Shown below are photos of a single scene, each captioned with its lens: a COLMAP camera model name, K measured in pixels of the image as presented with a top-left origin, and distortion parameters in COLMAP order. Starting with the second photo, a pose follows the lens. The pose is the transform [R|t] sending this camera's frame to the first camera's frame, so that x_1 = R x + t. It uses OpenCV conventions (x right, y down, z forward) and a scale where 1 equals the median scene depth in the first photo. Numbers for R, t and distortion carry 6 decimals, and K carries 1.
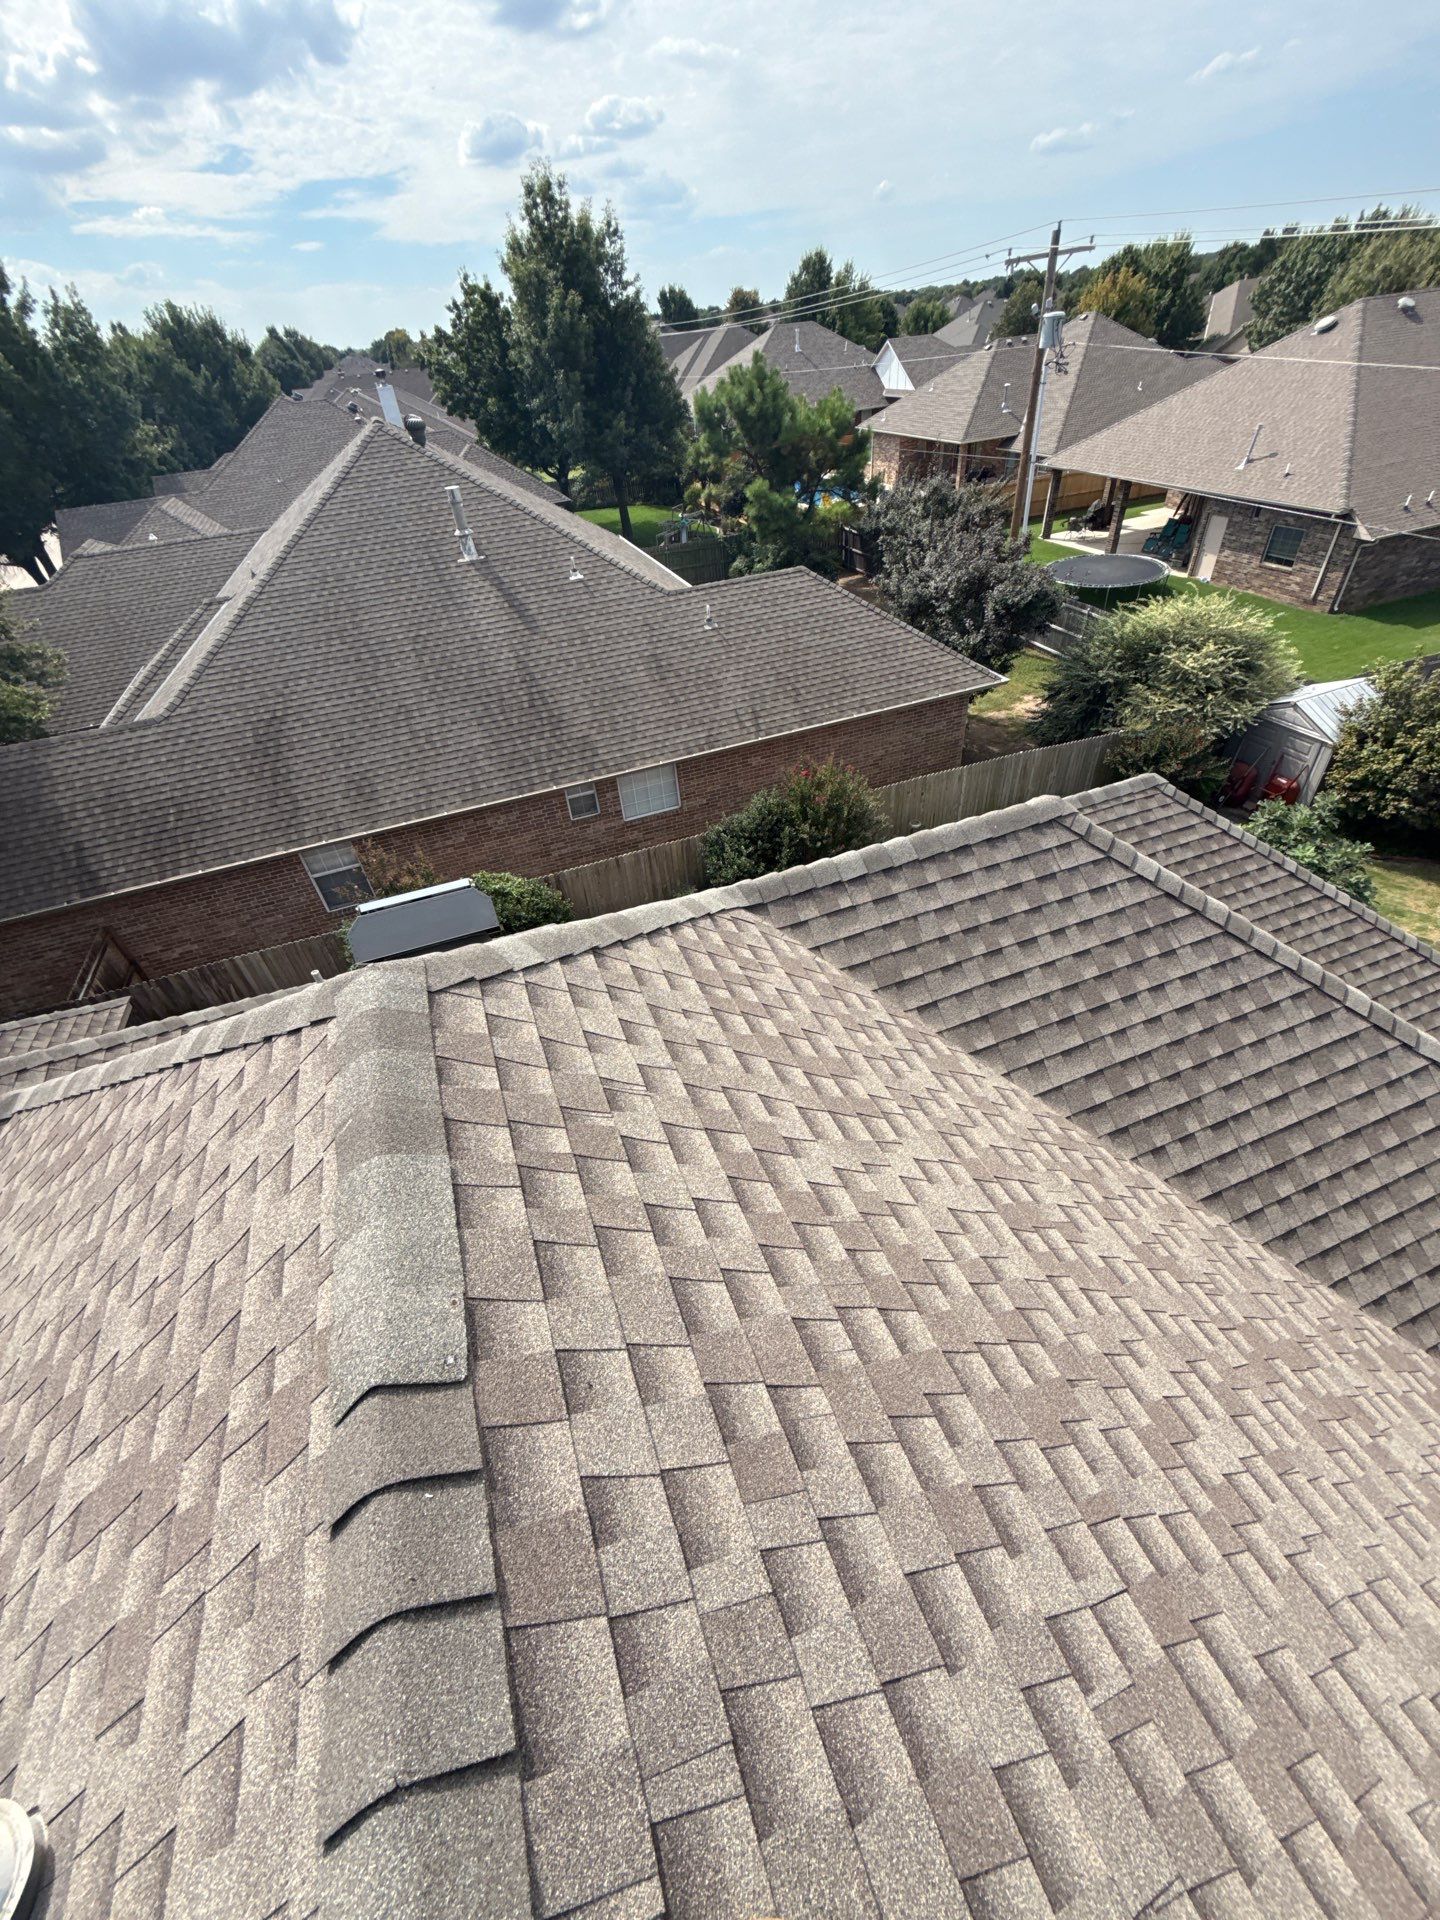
lens RADIAL K [[765.7, 0, 720.0], [0, 765.7, 960.0], [0, 0, 1]] dist [0.002447, 0.000093]
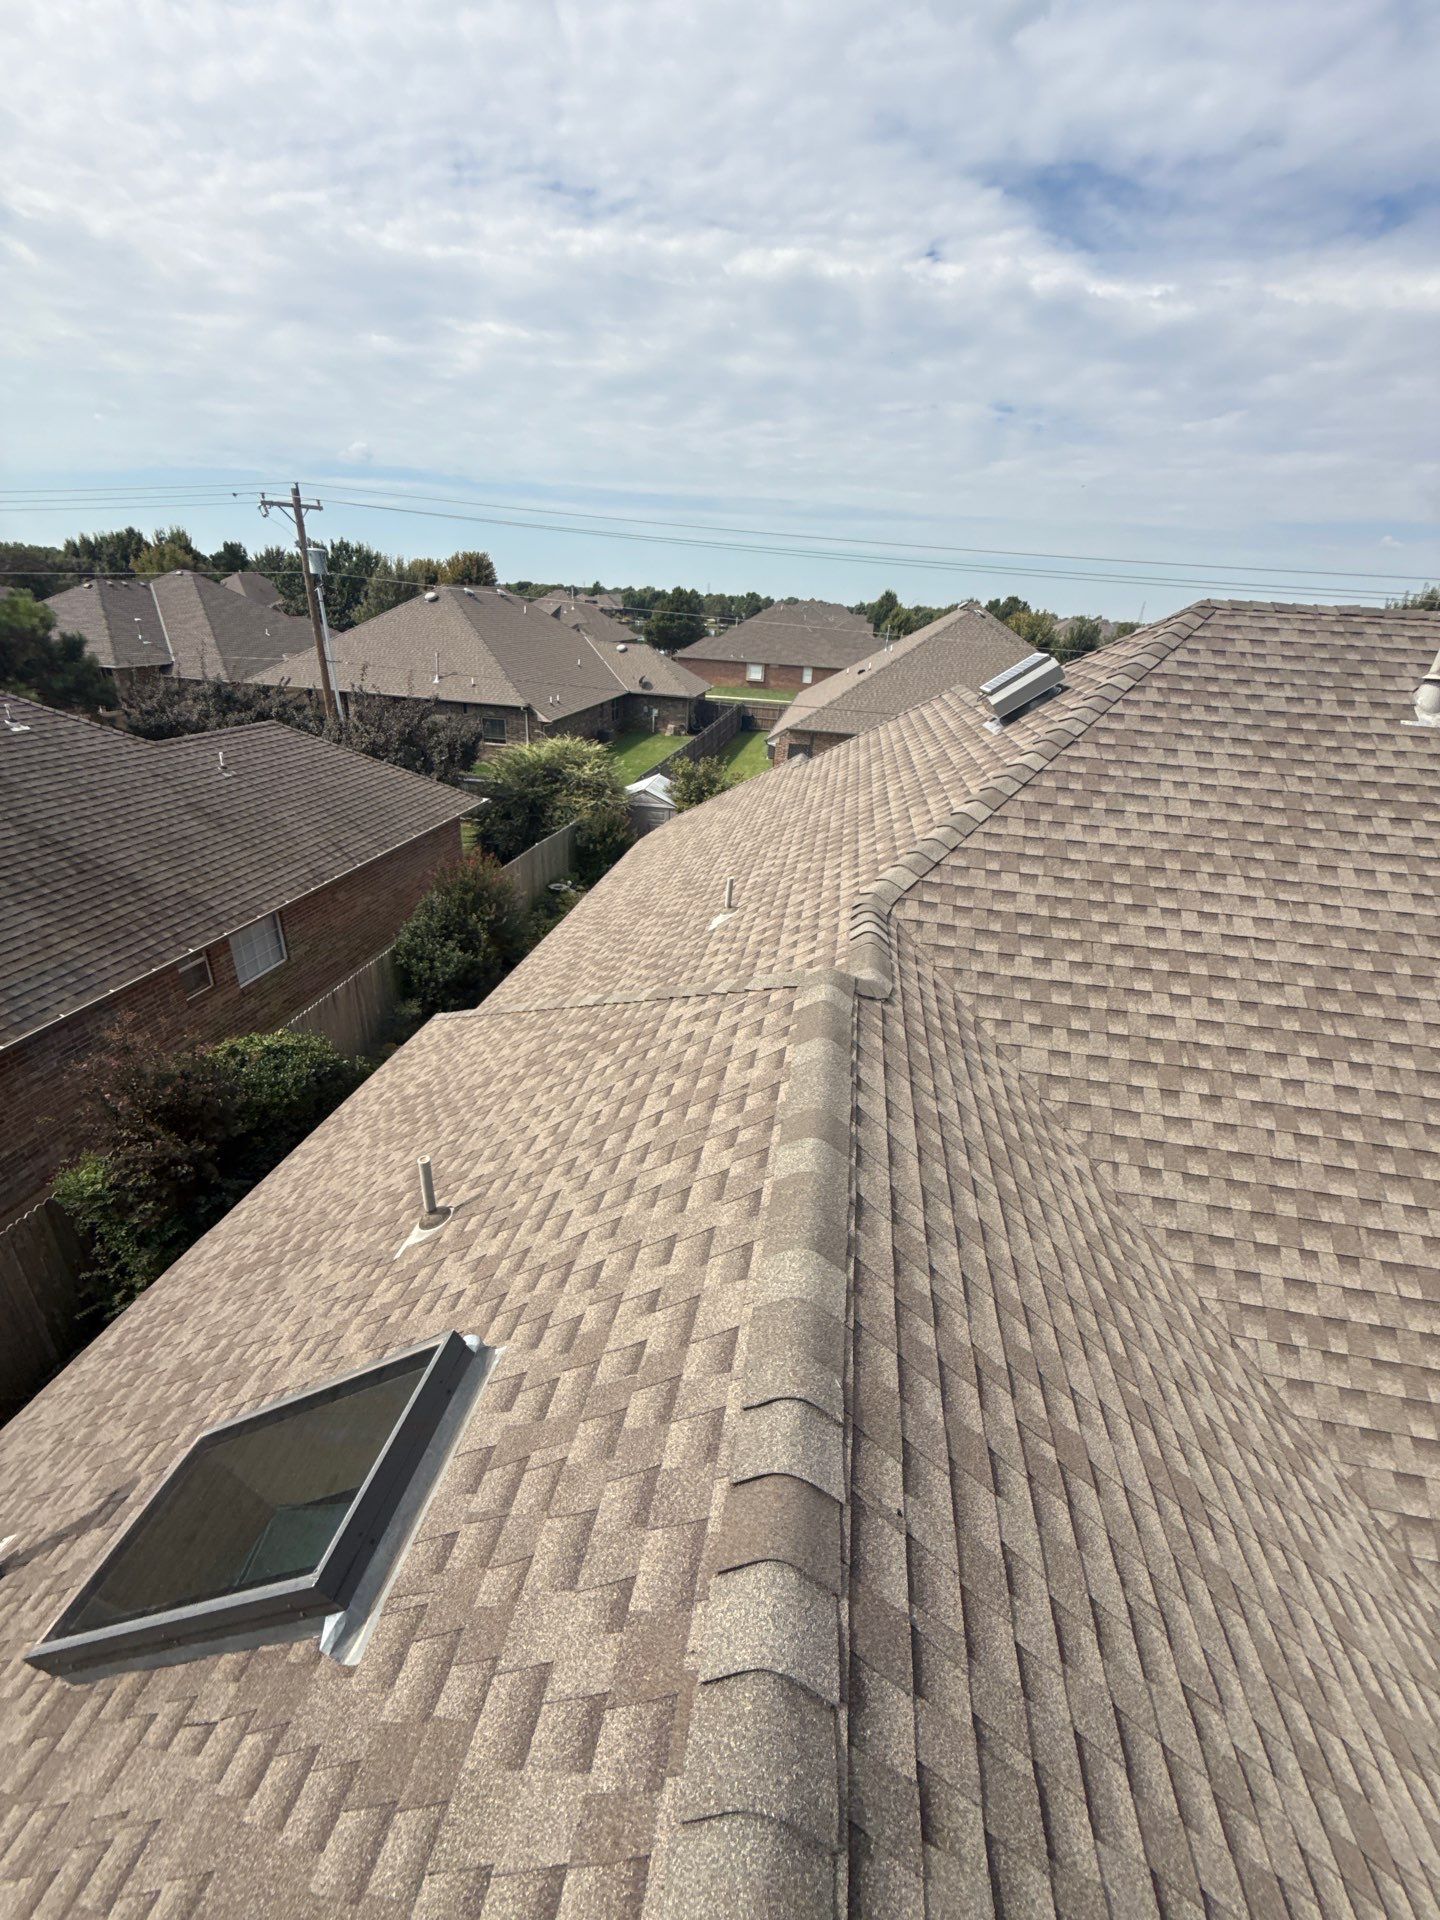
lens RADIAL K [[768.1, 0, 720.0], [0, 768.1, 960.0], [0, 0, 1]] dist [0.005876, -0.000032]
pose [[0.493748, -0.271716, 0.826065, -0.600955], [0.488595, 0.872496, -0.005050, 0.049957], [-0.719366, 0.406105, 0.563552, 0.177401]]
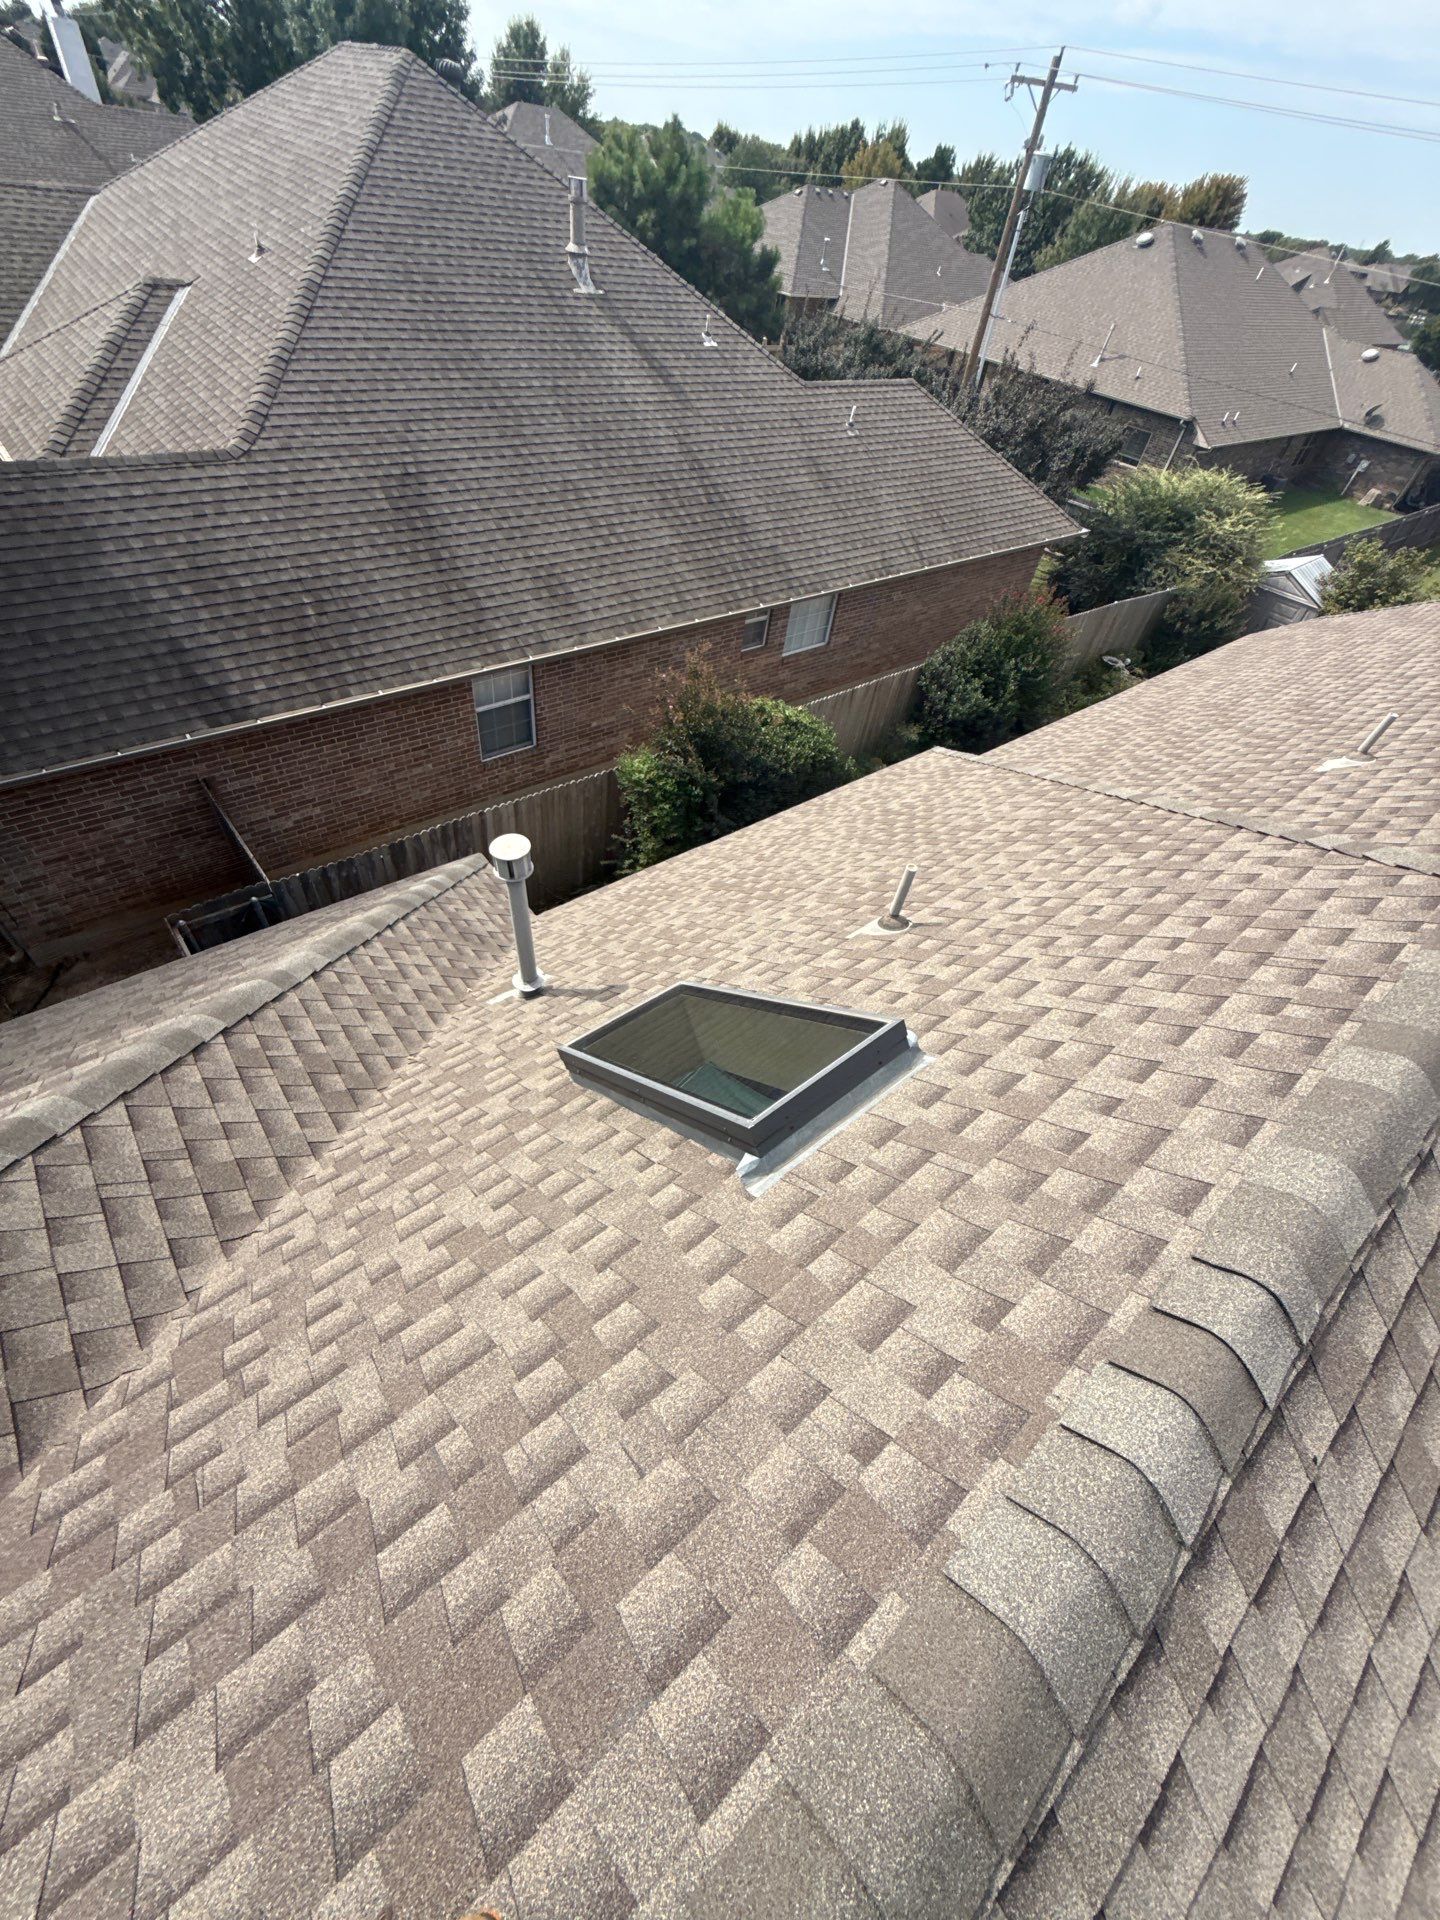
lens RADIAL K [[771.3, 0, 720.0], [0, 771.3, 960.0], [0, 0, 1]] dist [0.005716, -0.000142]
pose [[0.923626, -0.108621, 0.367582, -0.615298], [0.066375, 0.989843, 0.125720, 0.051994], [-0.377504, -0.091720, 0.921454, 0.196892]]
